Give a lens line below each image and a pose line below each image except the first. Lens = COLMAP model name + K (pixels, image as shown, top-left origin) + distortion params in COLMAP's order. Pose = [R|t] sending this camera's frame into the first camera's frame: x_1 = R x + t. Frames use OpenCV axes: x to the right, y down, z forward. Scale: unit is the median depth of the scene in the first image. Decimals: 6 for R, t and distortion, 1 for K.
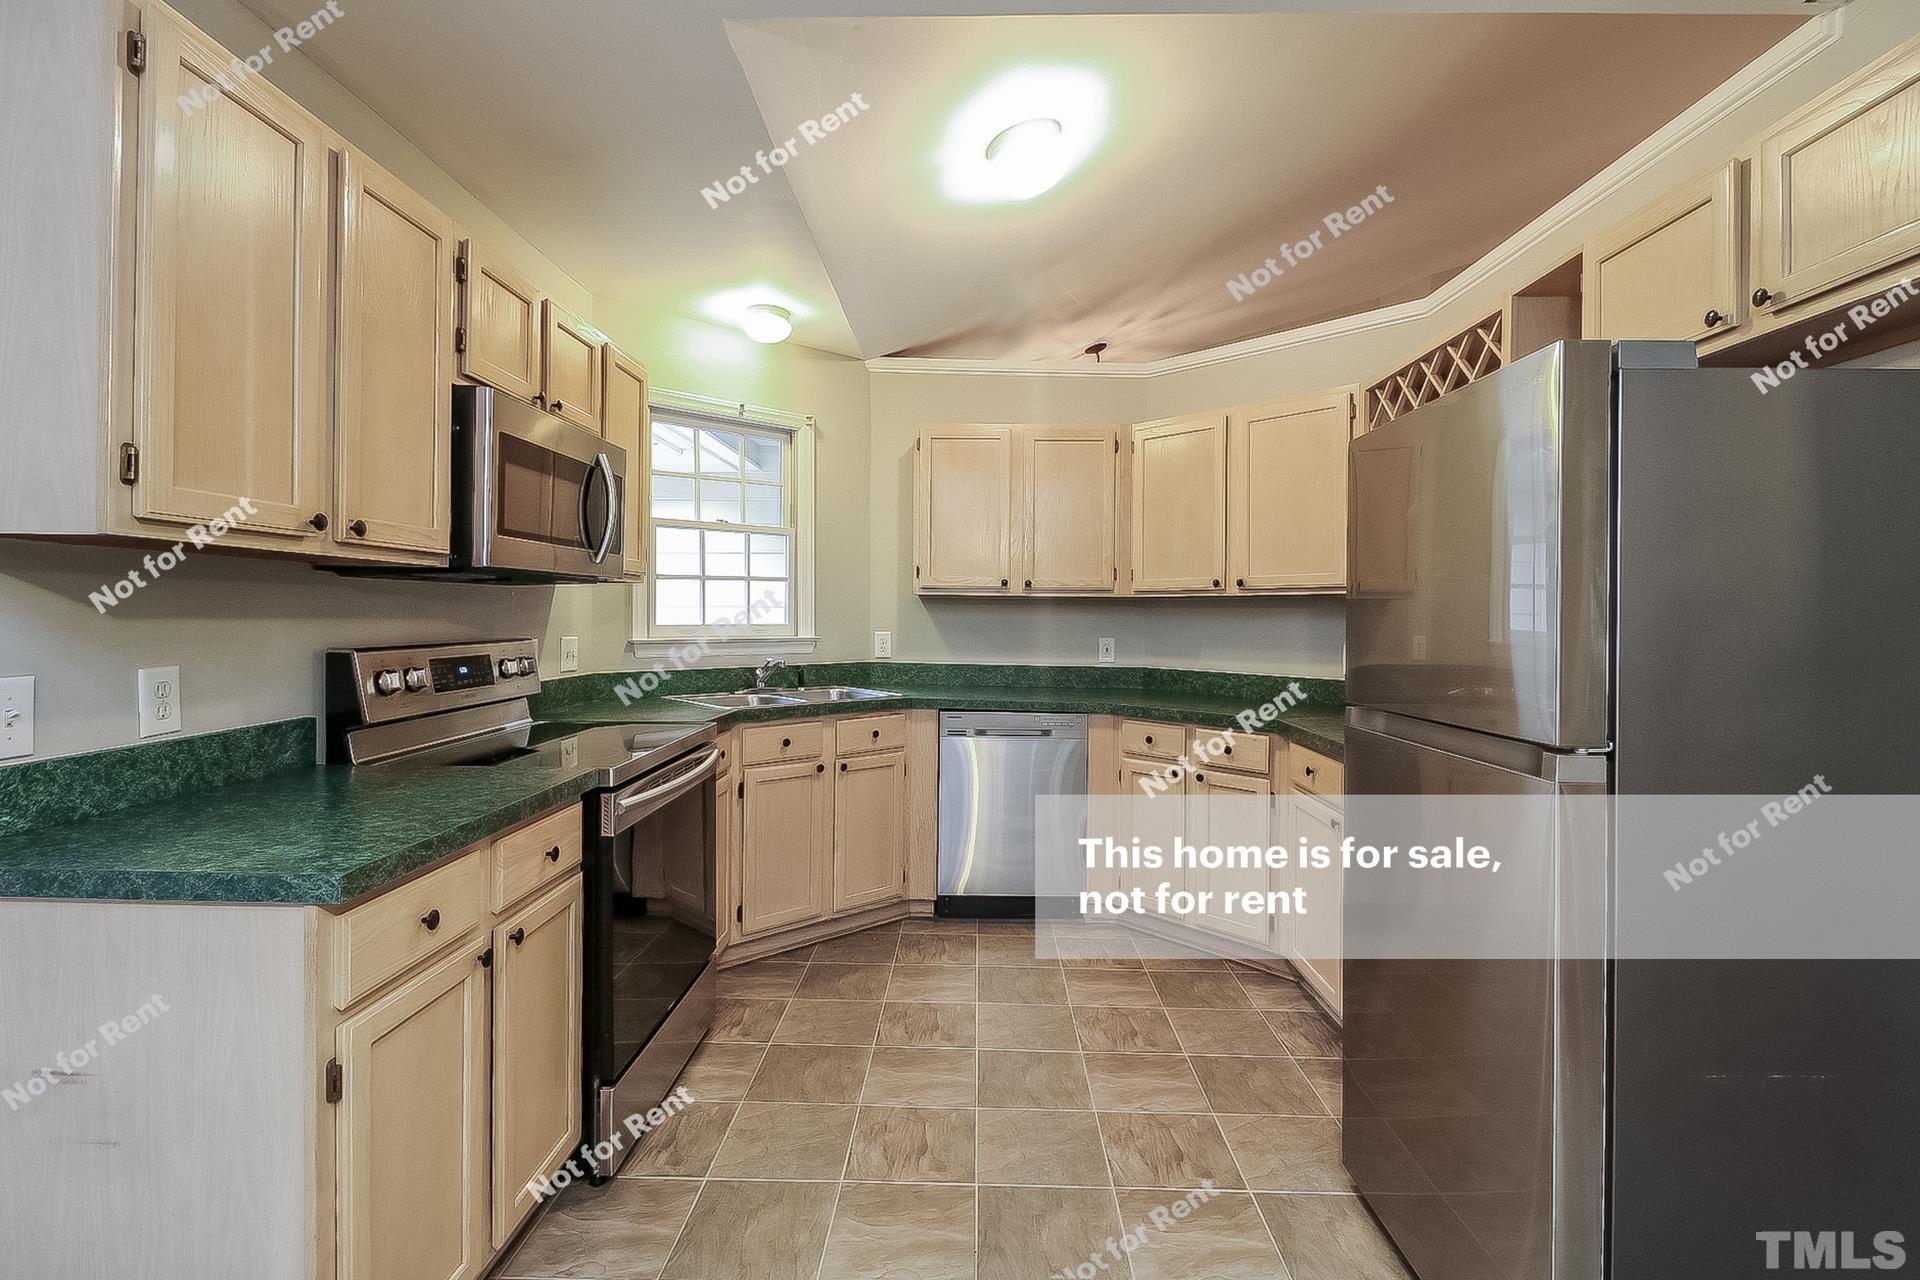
lens RADIAL K [[895.2, 0, 972.6], [0, 895.2, 626.9], [0, 0, 1]] dist [0.018653, -0.001566]
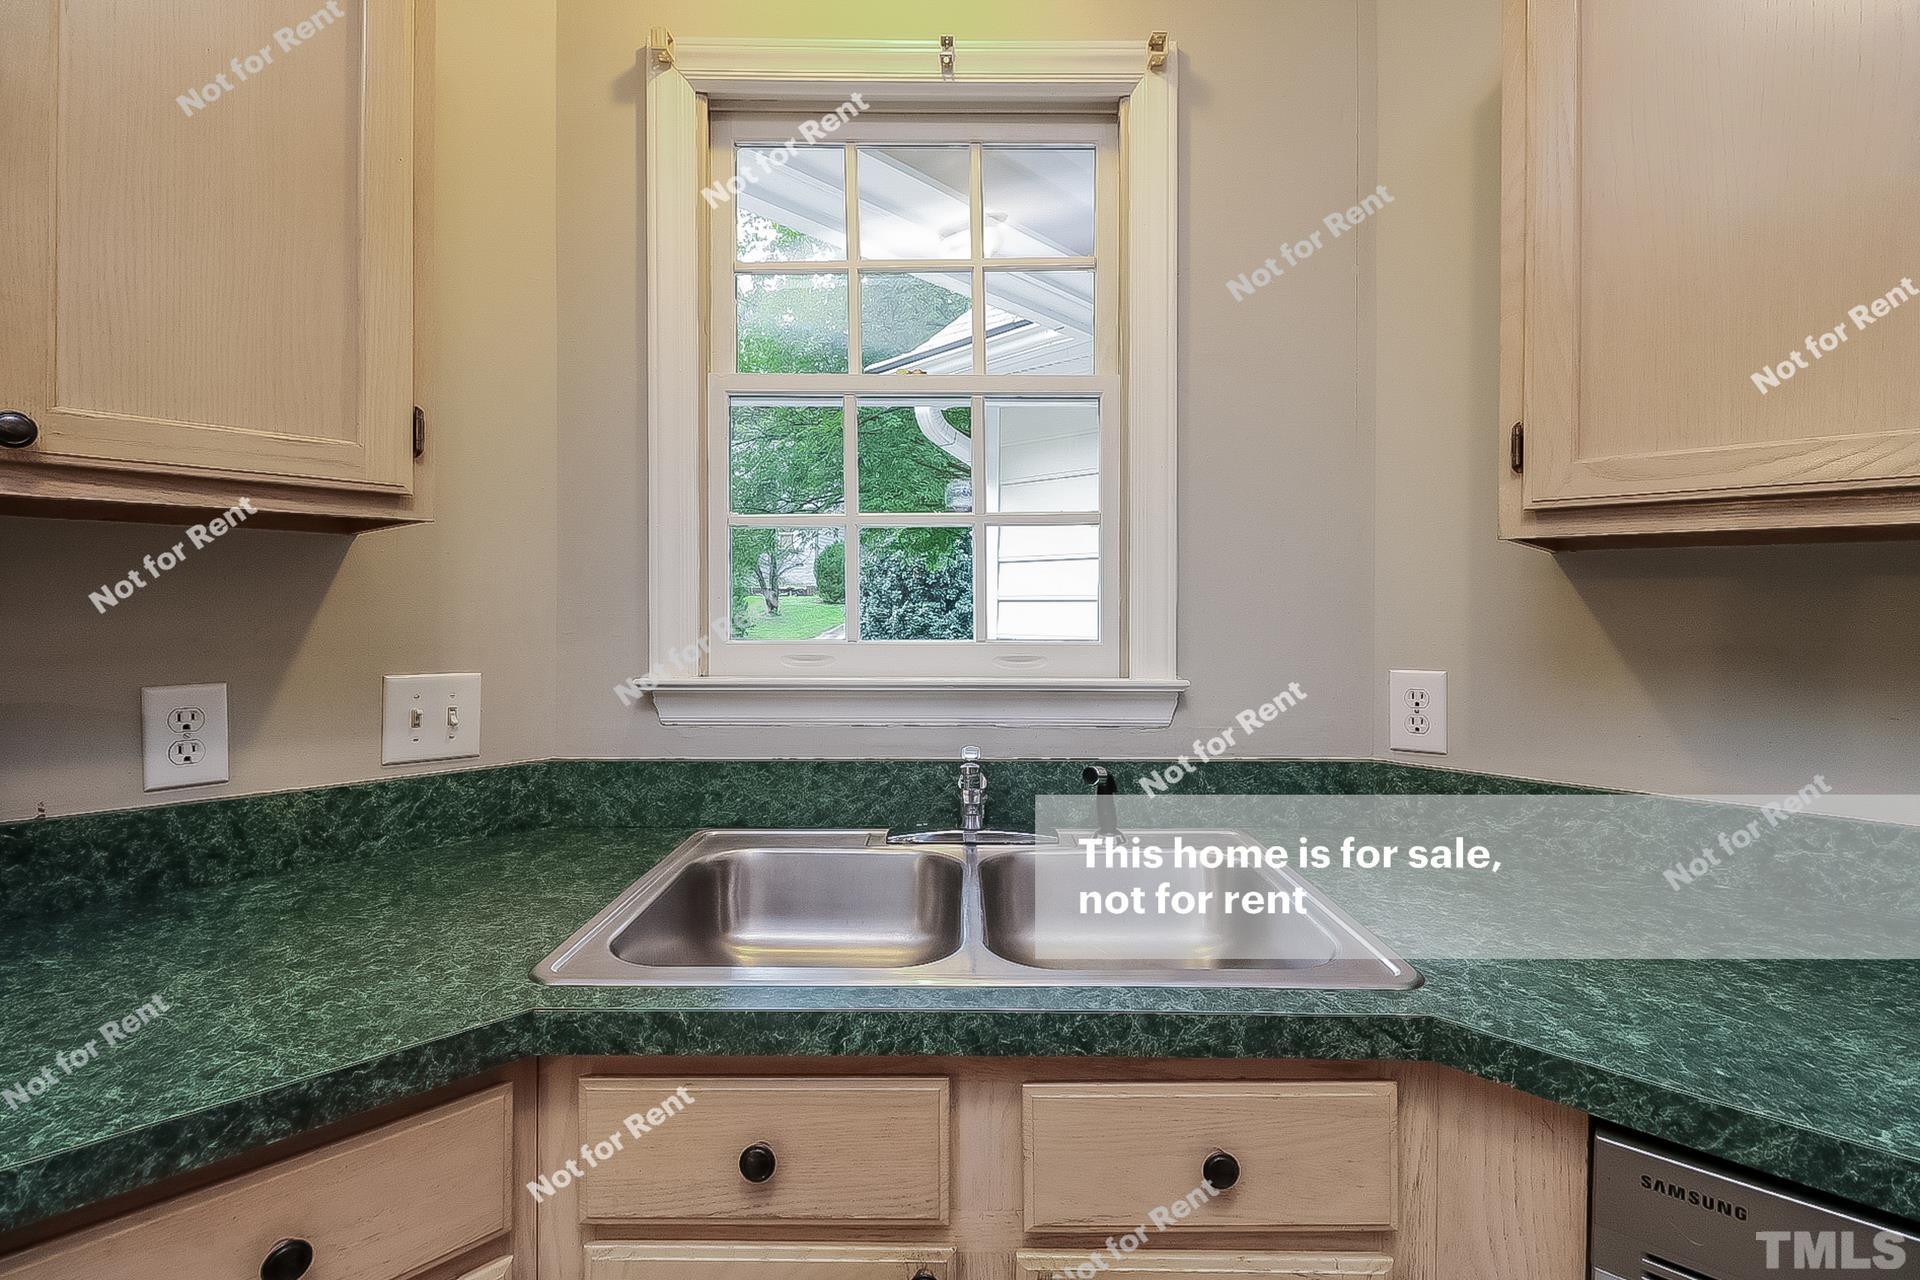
lens RADIAL K [[895.2, 0, 985.7], [0, 895.2, 611.0], [0, 0, 1]] dist [0.018653, -0.001566]
pose [[0.753171, -0.005720, -0.657799, -0.006631], [-0.008310, 0.999800, -0.018209, -0.010333], [0.657772, 0.019181, 0.752973, 0.813485]]
